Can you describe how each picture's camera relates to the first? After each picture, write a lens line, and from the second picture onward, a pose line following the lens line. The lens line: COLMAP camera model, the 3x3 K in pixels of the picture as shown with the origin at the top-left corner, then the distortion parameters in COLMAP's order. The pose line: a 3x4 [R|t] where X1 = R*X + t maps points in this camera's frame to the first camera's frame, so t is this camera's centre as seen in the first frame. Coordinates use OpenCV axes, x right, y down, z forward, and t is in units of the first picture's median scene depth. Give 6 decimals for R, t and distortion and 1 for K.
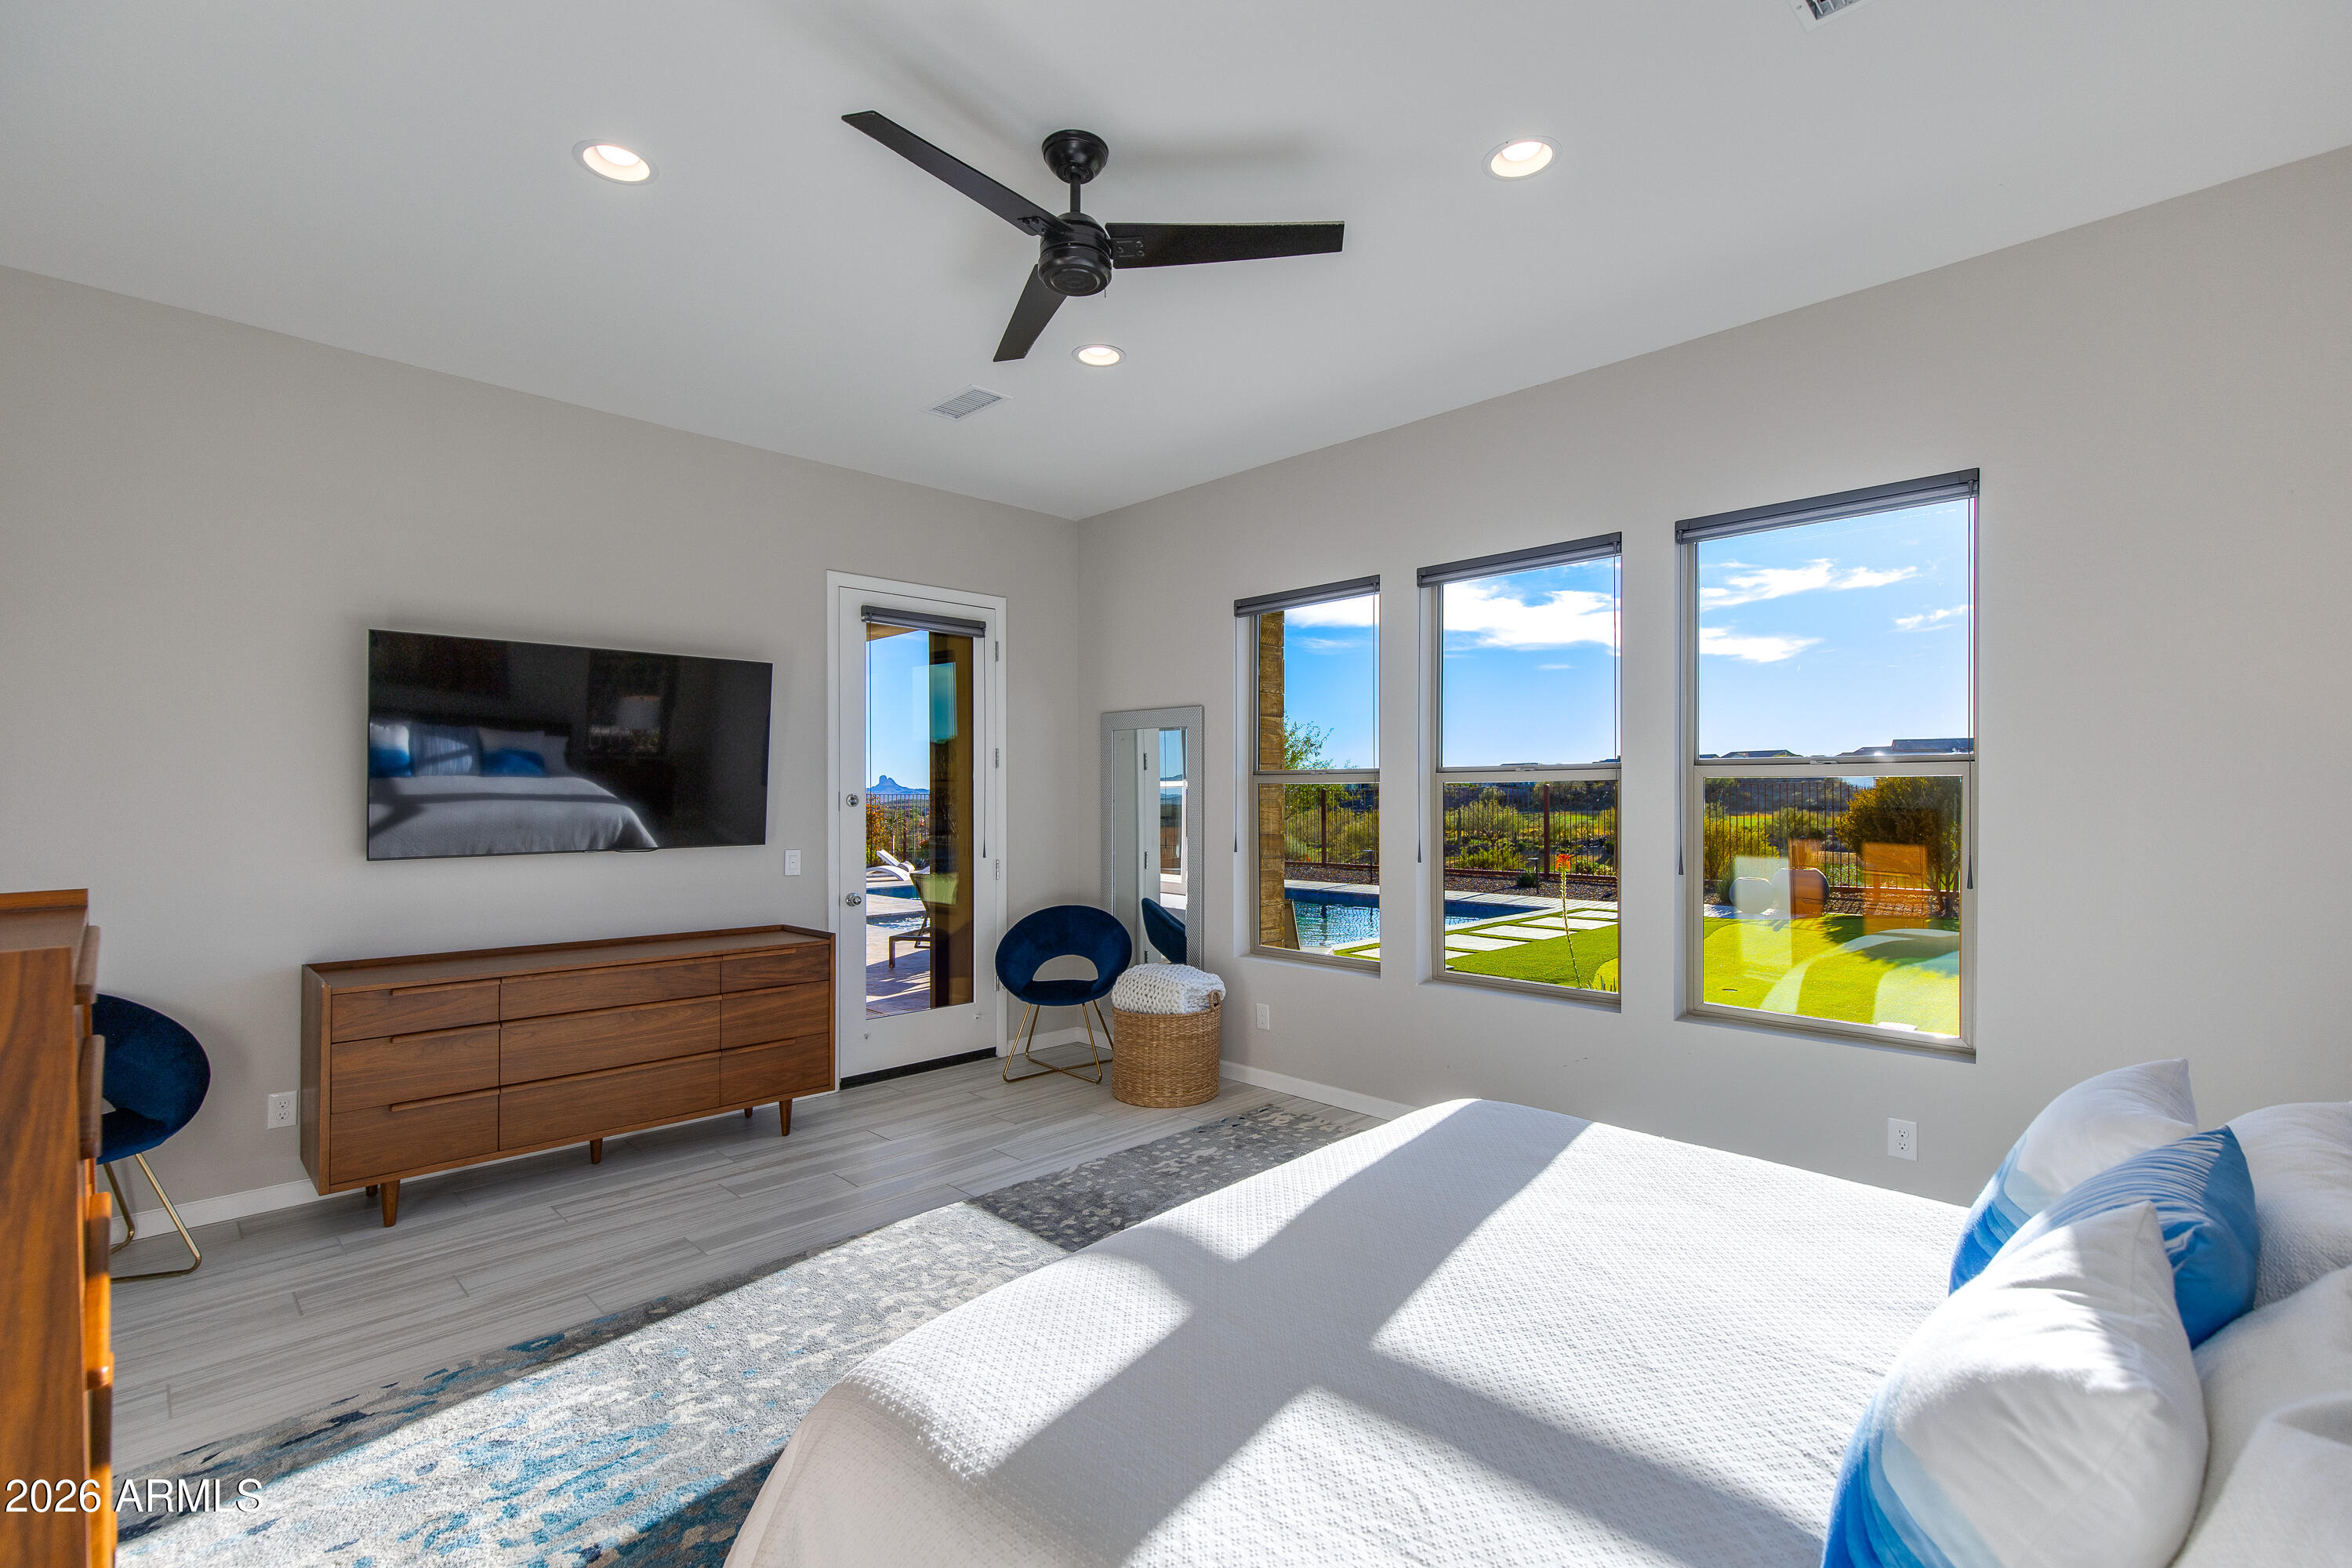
lens RADIAL K [[1078.6, 0, 1181.8], [0, 1078.6, 786.6], [0, 0, 1]] dist [-0.000267, -0.000058]
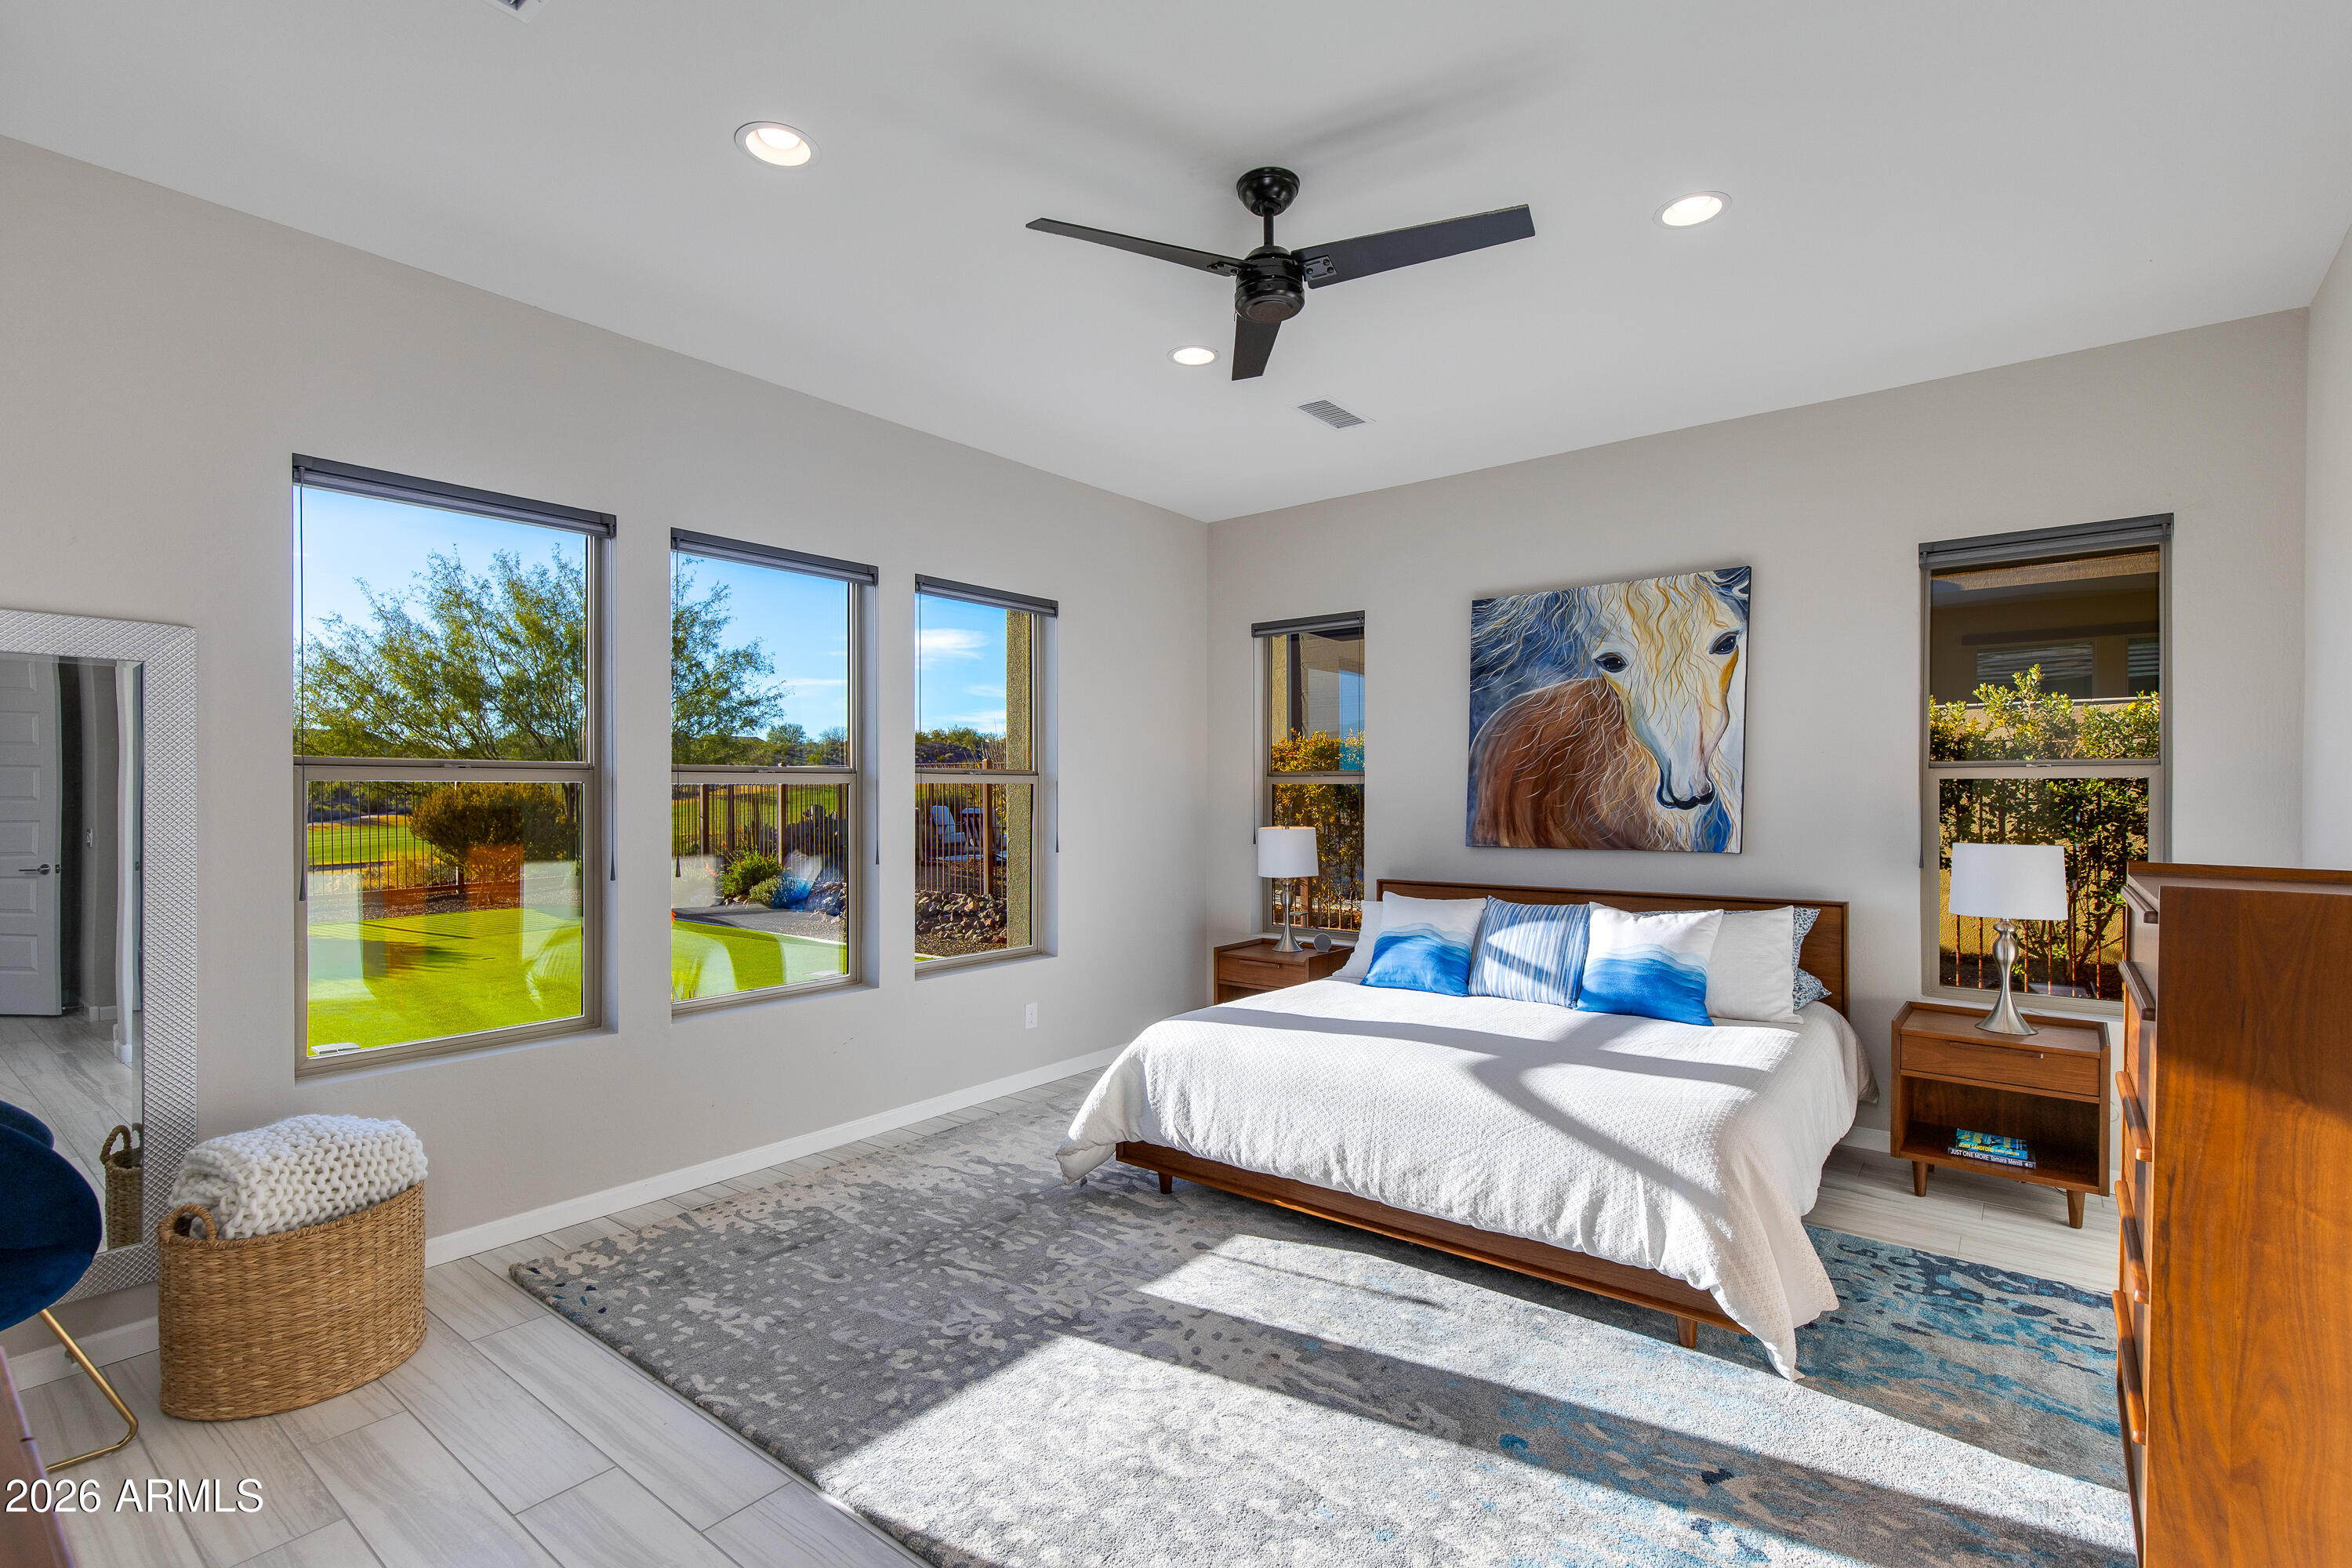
lens RADIAL K [[1078.6, 0, 1184.2], [0, 1078.6, 792.8], [0, 0, 1]] dist [-0.000267, -0.000058]
pose [[-0.116014, -0.000968, 0.993247, -0.698389], [-0.001375, 0.999999, 0.000814, 0.001672], [-0.993247, -0.001271, -0.116015, 0.742267]]
